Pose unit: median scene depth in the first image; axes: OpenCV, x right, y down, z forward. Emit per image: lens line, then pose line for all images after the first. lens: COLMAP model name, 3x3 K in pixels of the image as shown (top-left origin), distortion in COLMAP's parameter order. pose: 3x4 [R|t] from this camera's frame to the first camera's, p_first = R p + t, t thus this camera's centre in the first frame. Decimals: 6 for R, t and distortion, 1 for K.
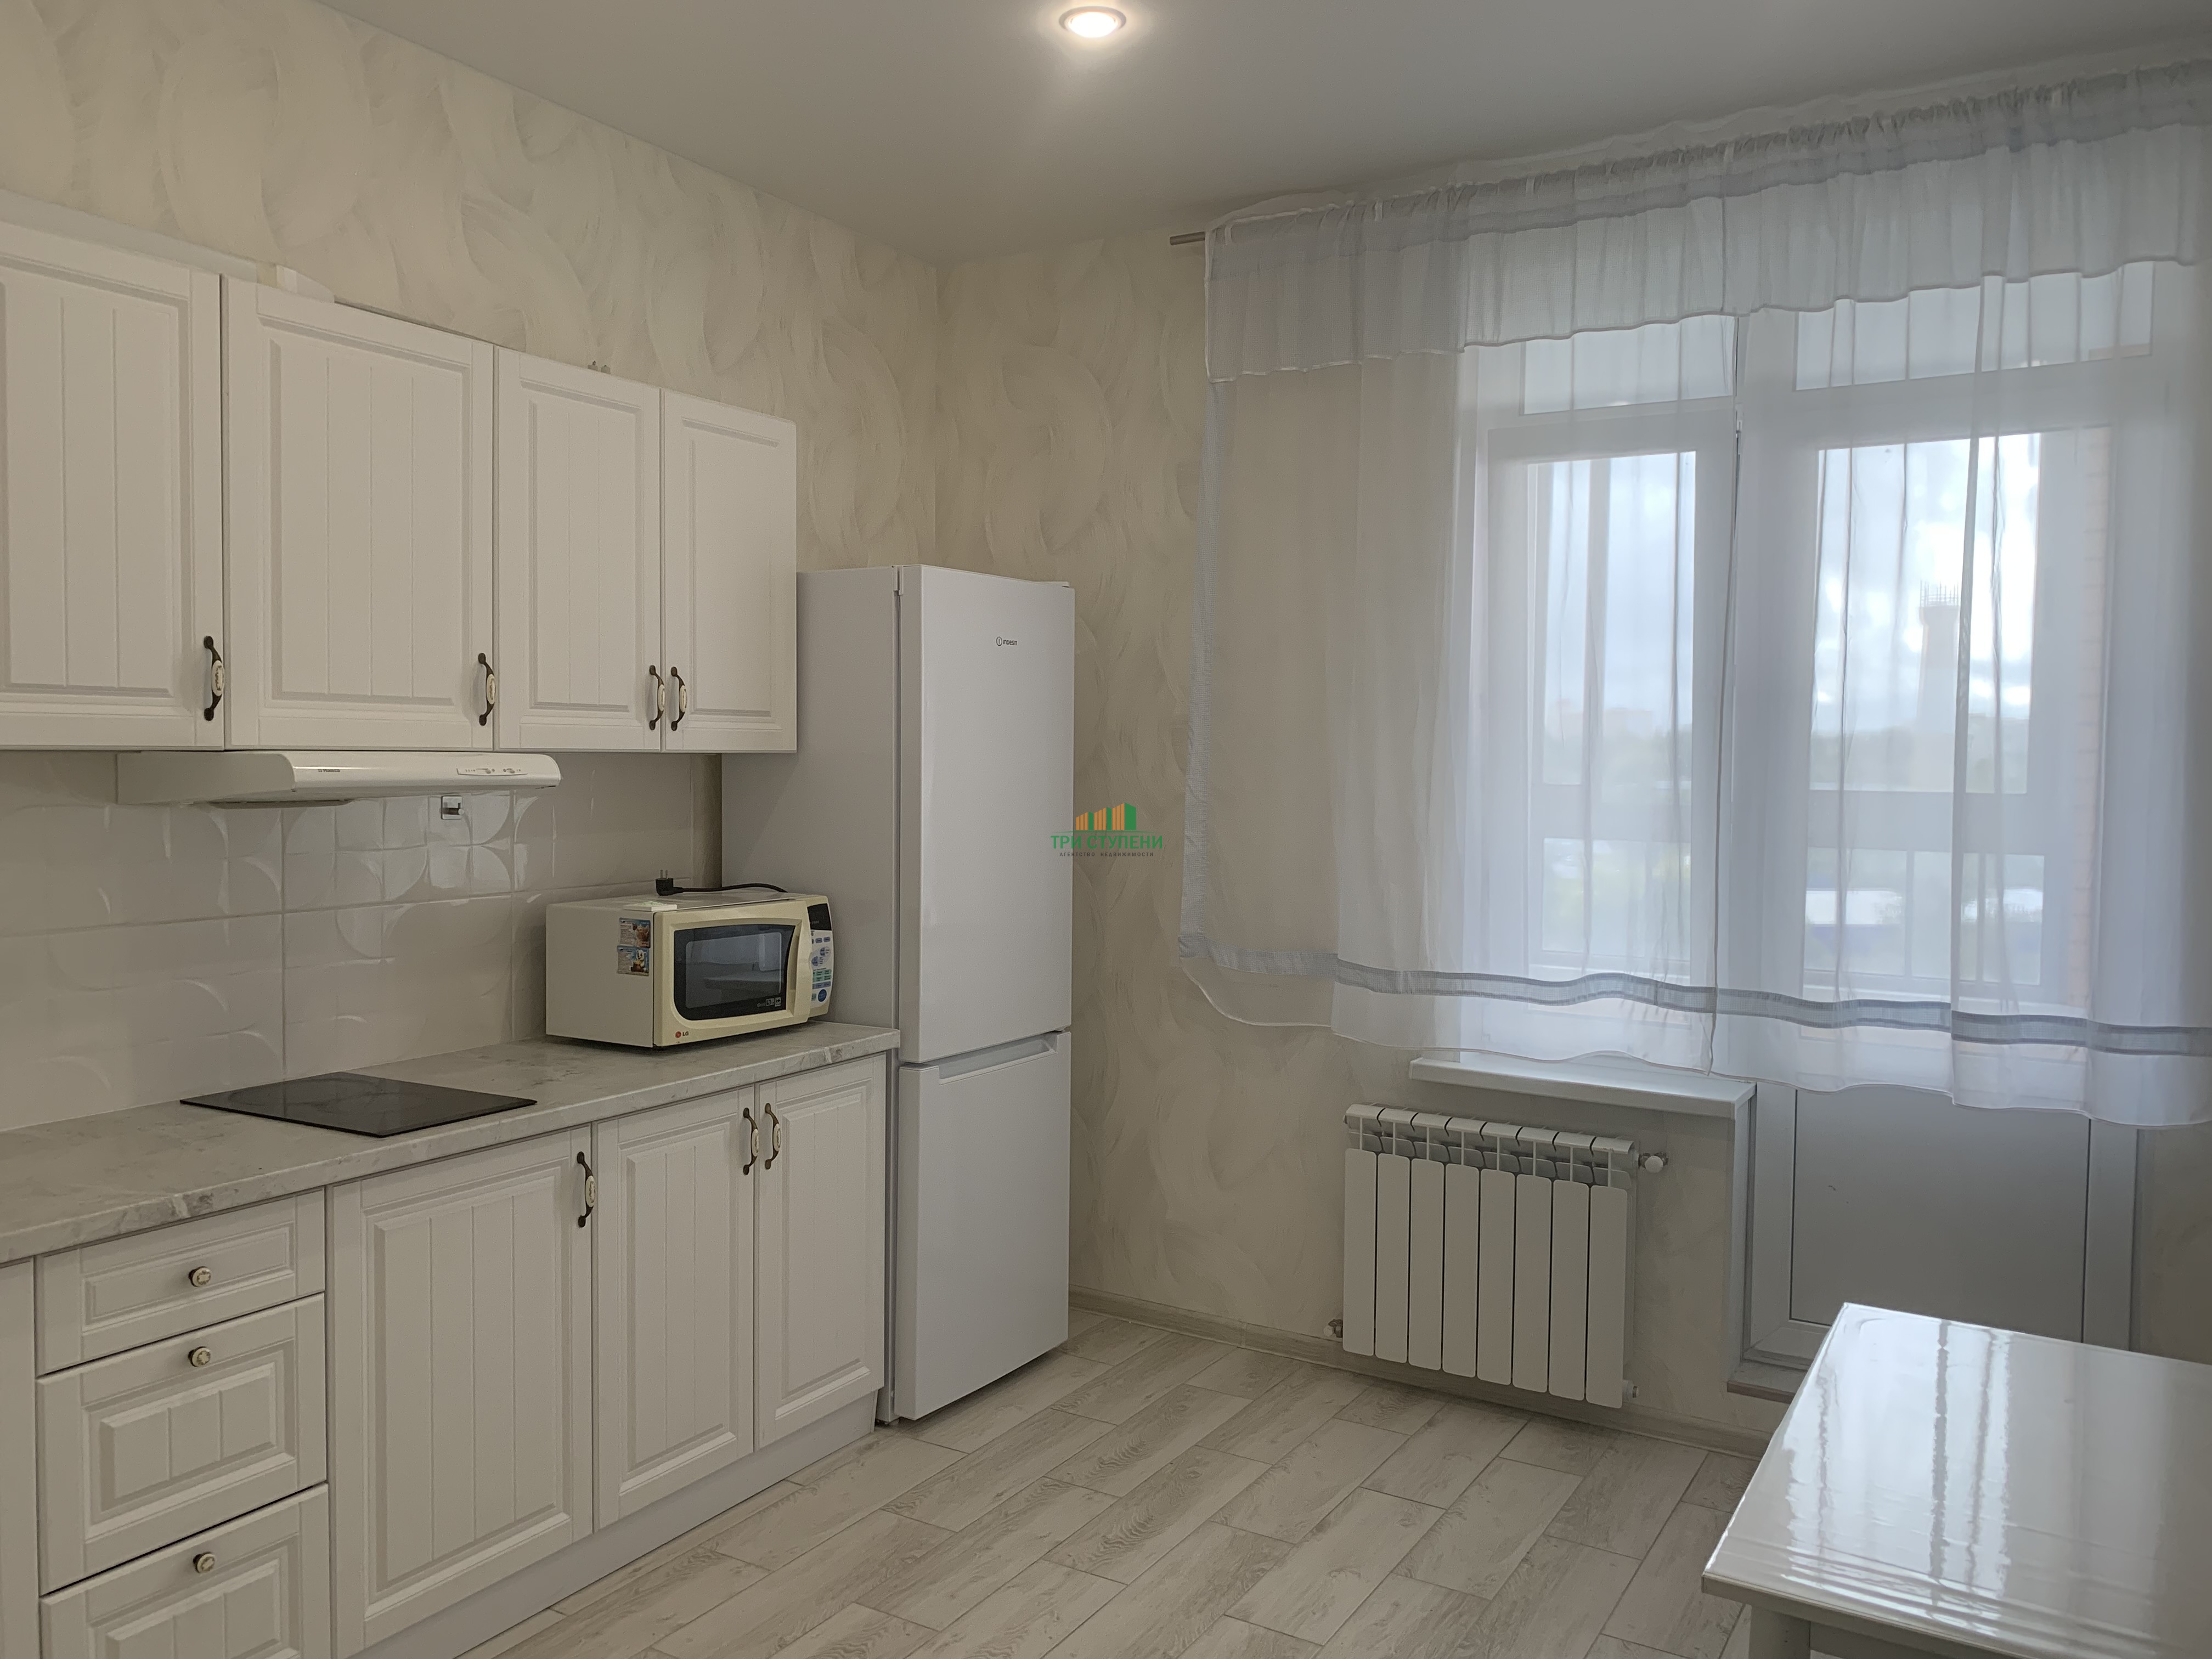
lens RADIAL K [[1673.1, 0, 1106.0], [0, 1673.1, 829.5], [0, 0, 1]] dist [0.047249, -0.082623]
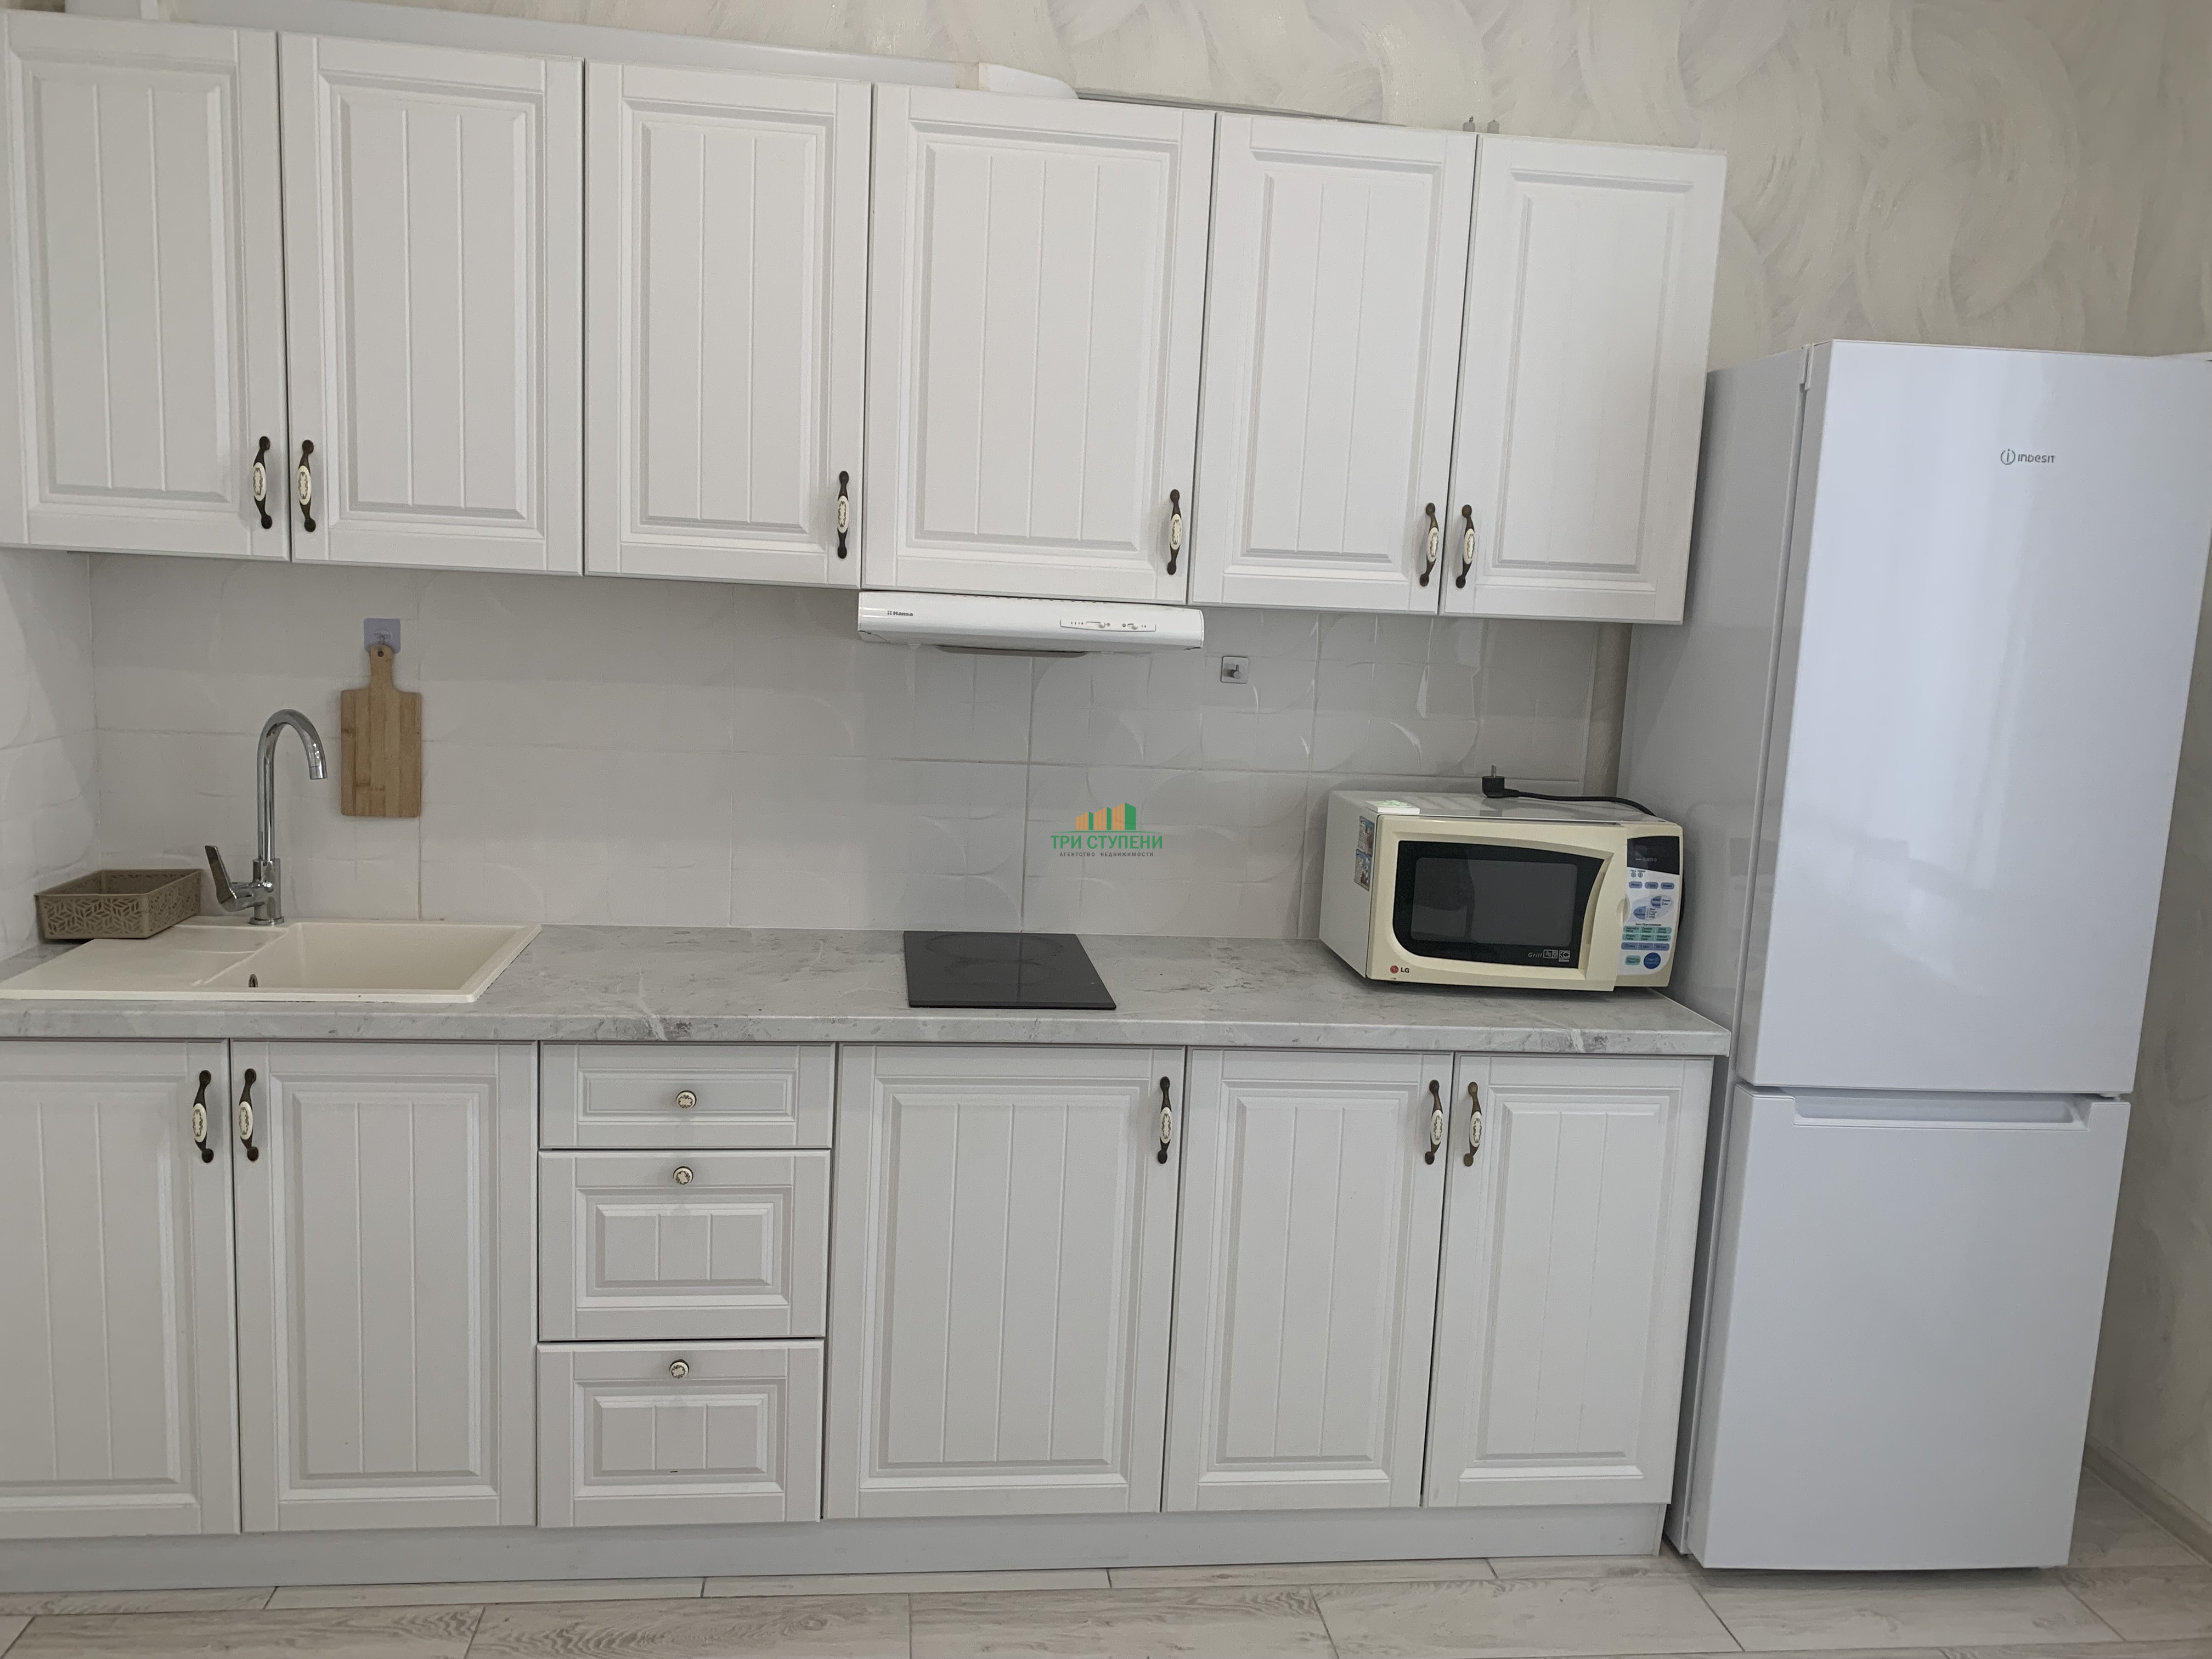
lens RADIAL K [[1602.5, 0, 1100.1], [0, 1602.5, 832.2], [0, 0, 1]] dist [0.047711, -0.059396]
pose [[0.606775, 0.136478, -0.783070, 0.258171], [-0.078381, 0.990622, 0.111917, -0.018021], [0.791000, -0.006531, 0.611781, 0.431914]]
